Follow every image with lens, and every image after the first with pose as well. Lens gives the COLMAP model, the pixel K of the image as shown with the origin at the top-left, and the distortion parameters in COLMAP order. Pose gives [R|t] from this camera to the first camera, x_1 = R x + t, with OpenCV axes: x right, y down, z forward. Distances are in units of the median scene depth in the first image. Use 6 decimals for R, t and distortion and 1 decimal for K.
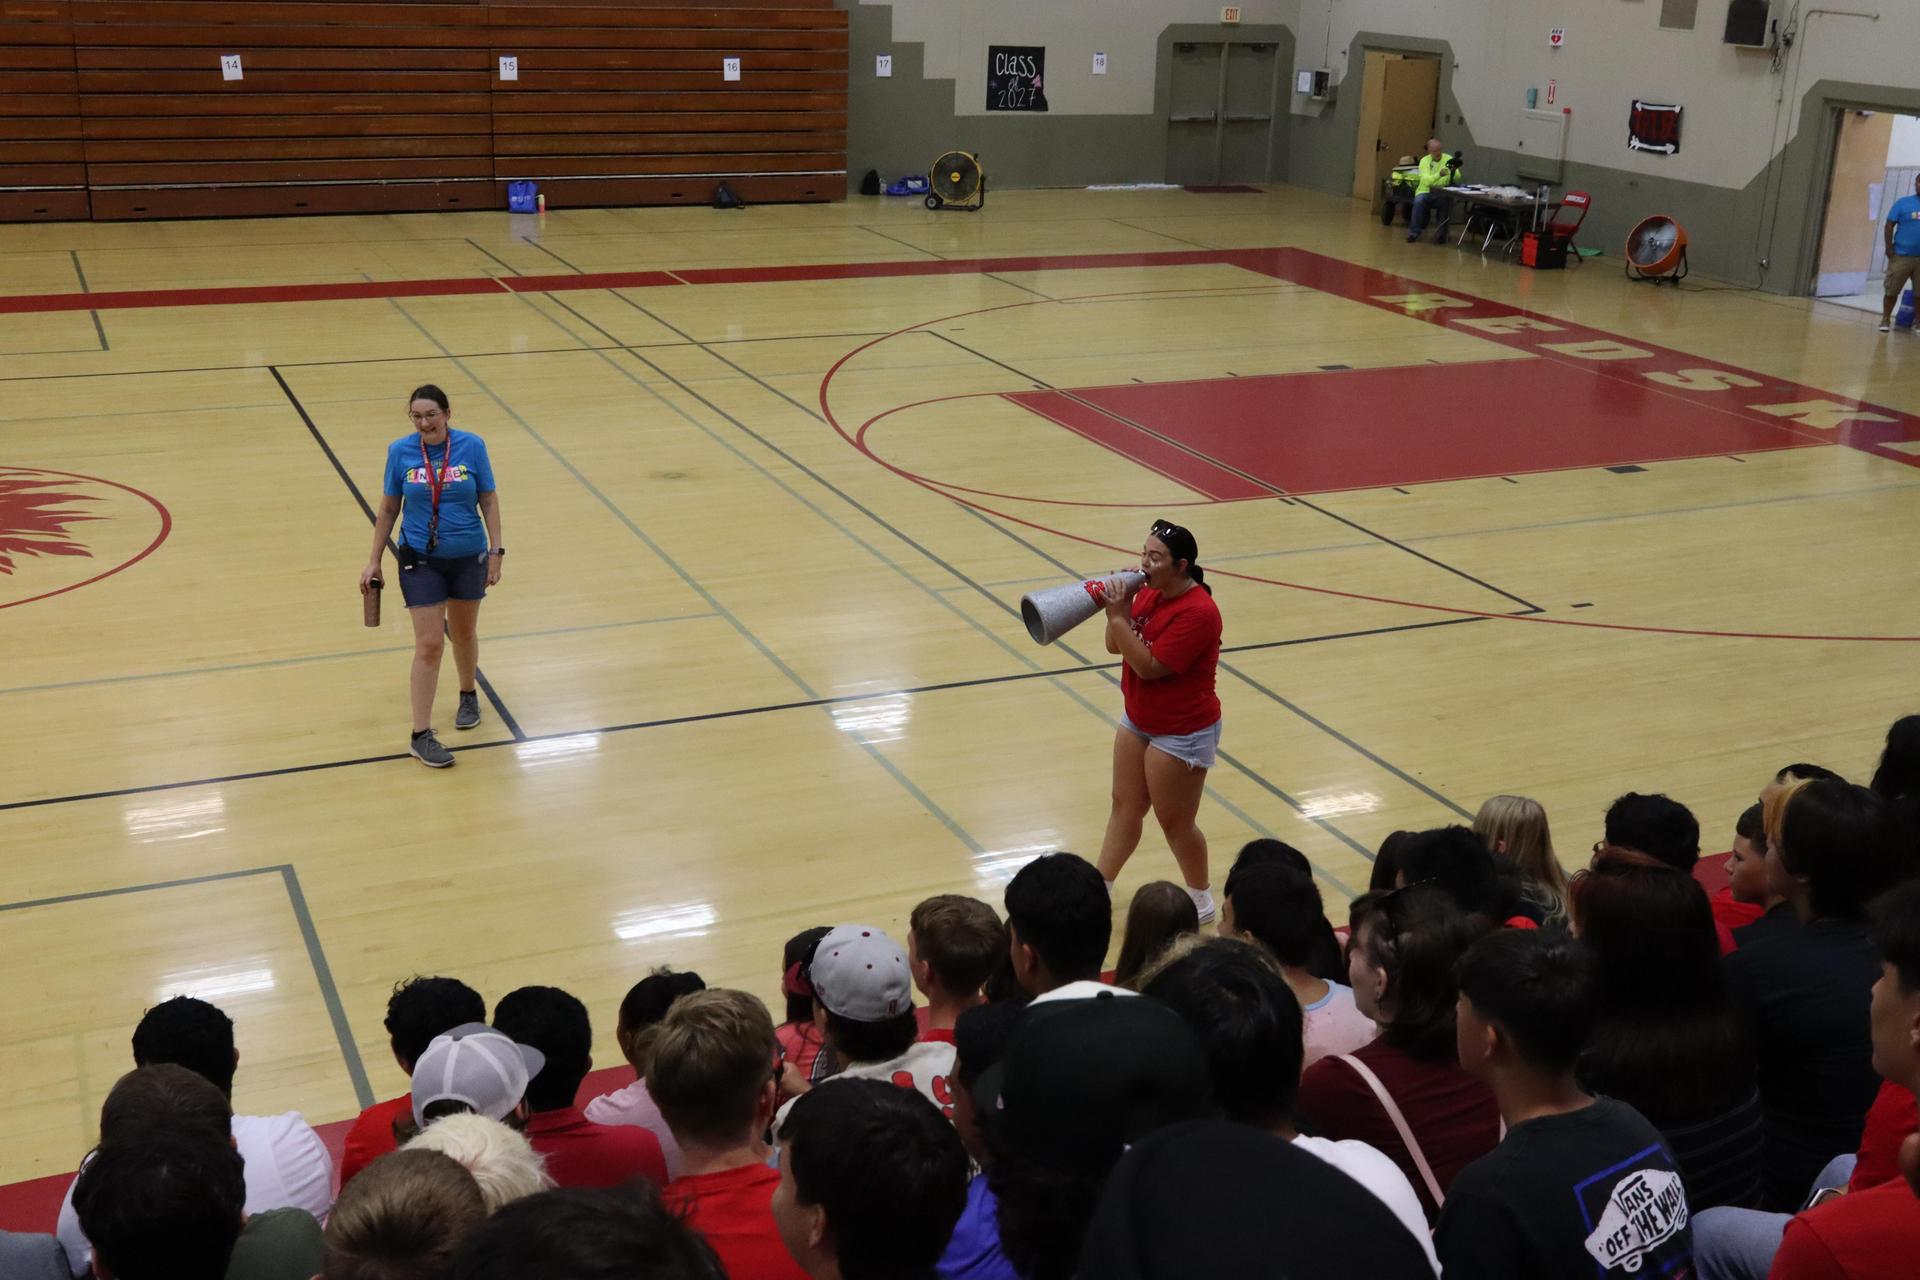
lens RADIAL K [[2077.7, 0, 960.0], [0, 2077.7, 640.0], [0, 0, 1]] dist [0.004657, -0.013147]
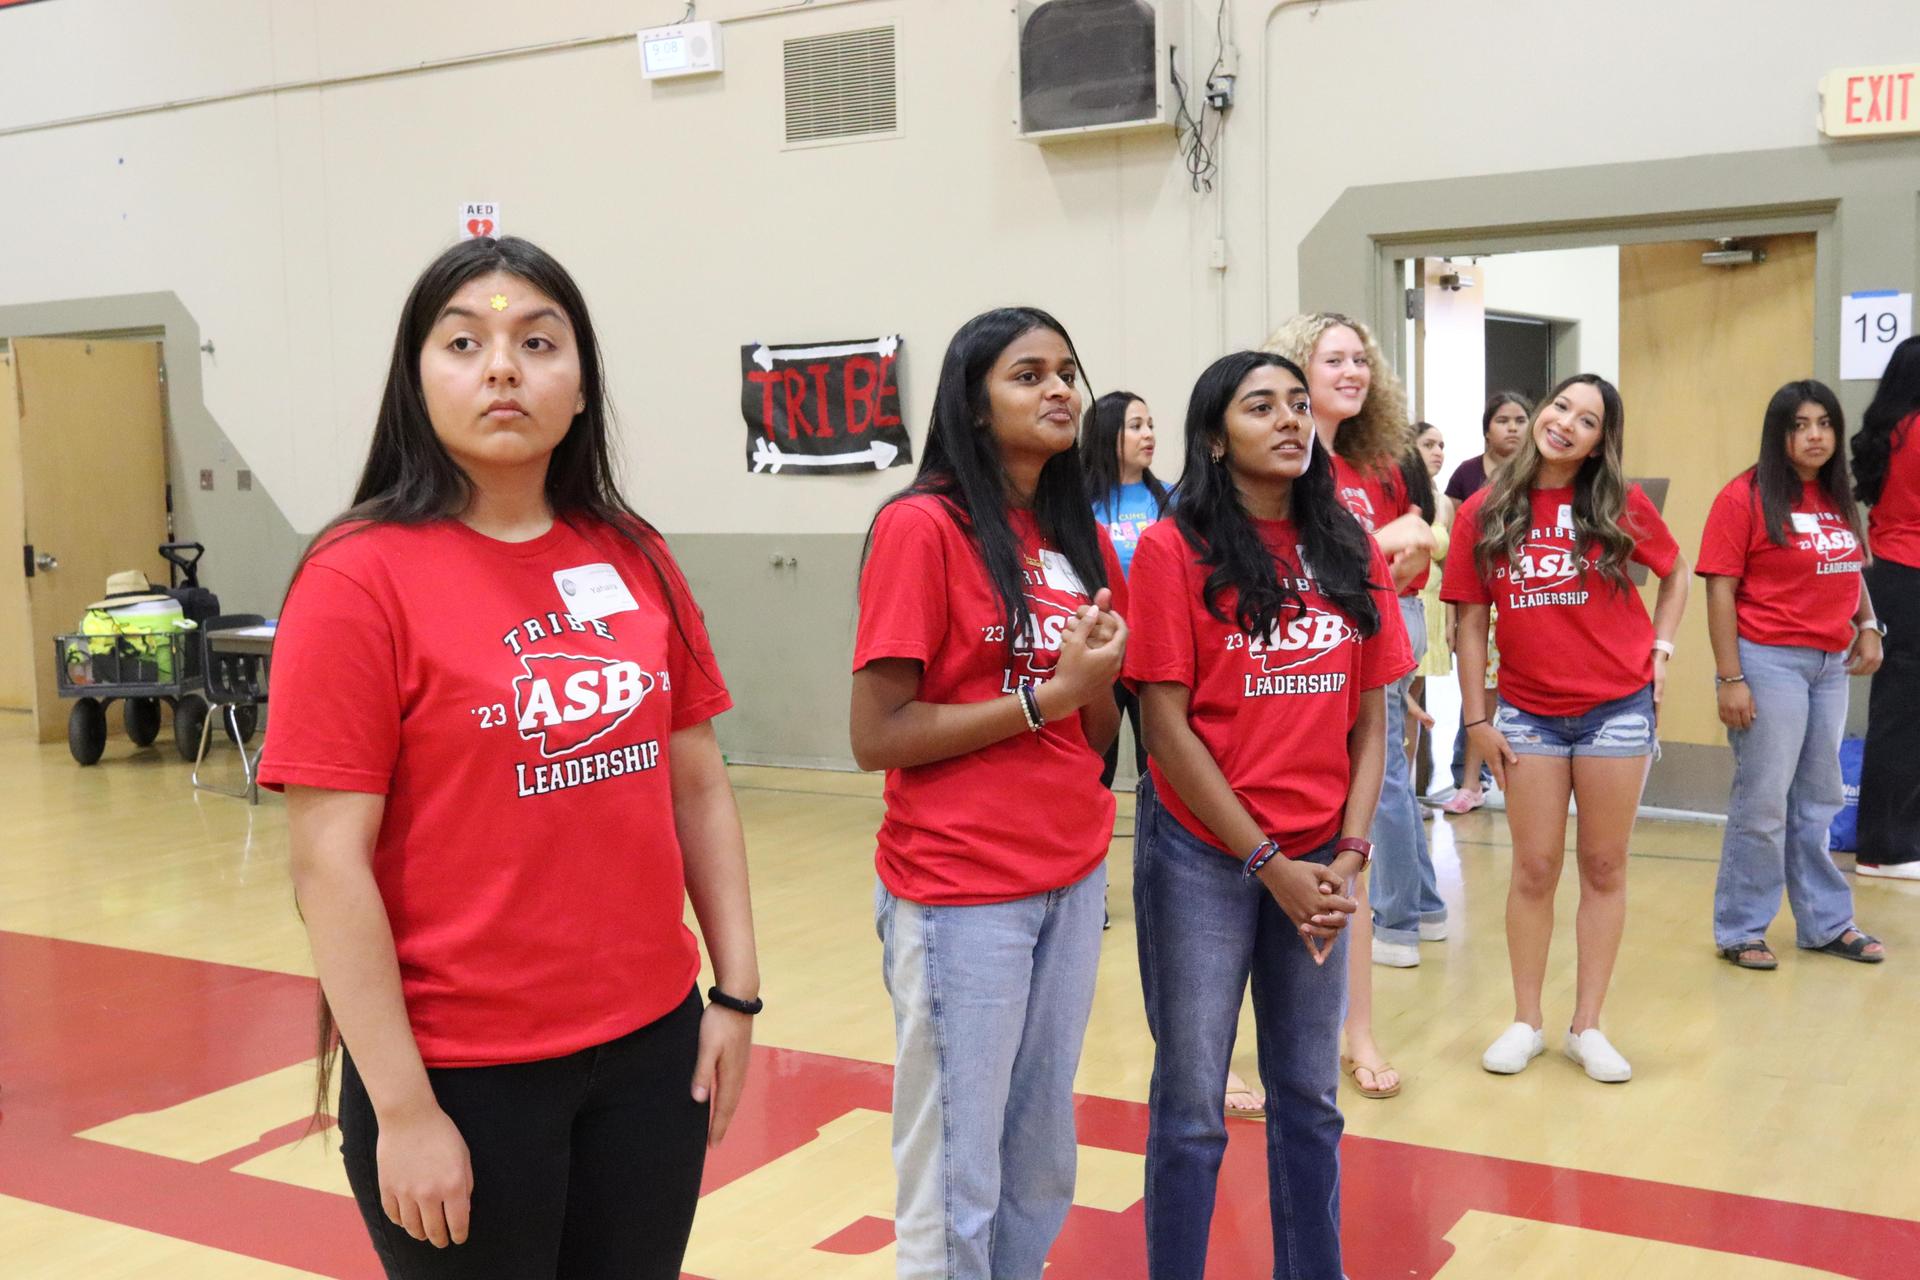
lens RADIAL K [[2086.6, 0, 960.0], [0, 2086.6, 640.0], [0, 0, 1]] dist [-0.007377, 0.008775]
pose [[0.814402, -0.104741, 0.570770, 0.125594], [0.237608, 0.957534, -0.163314, -0.126859], [-0.529426, 0.268623, 0.804705, 0.629967]]
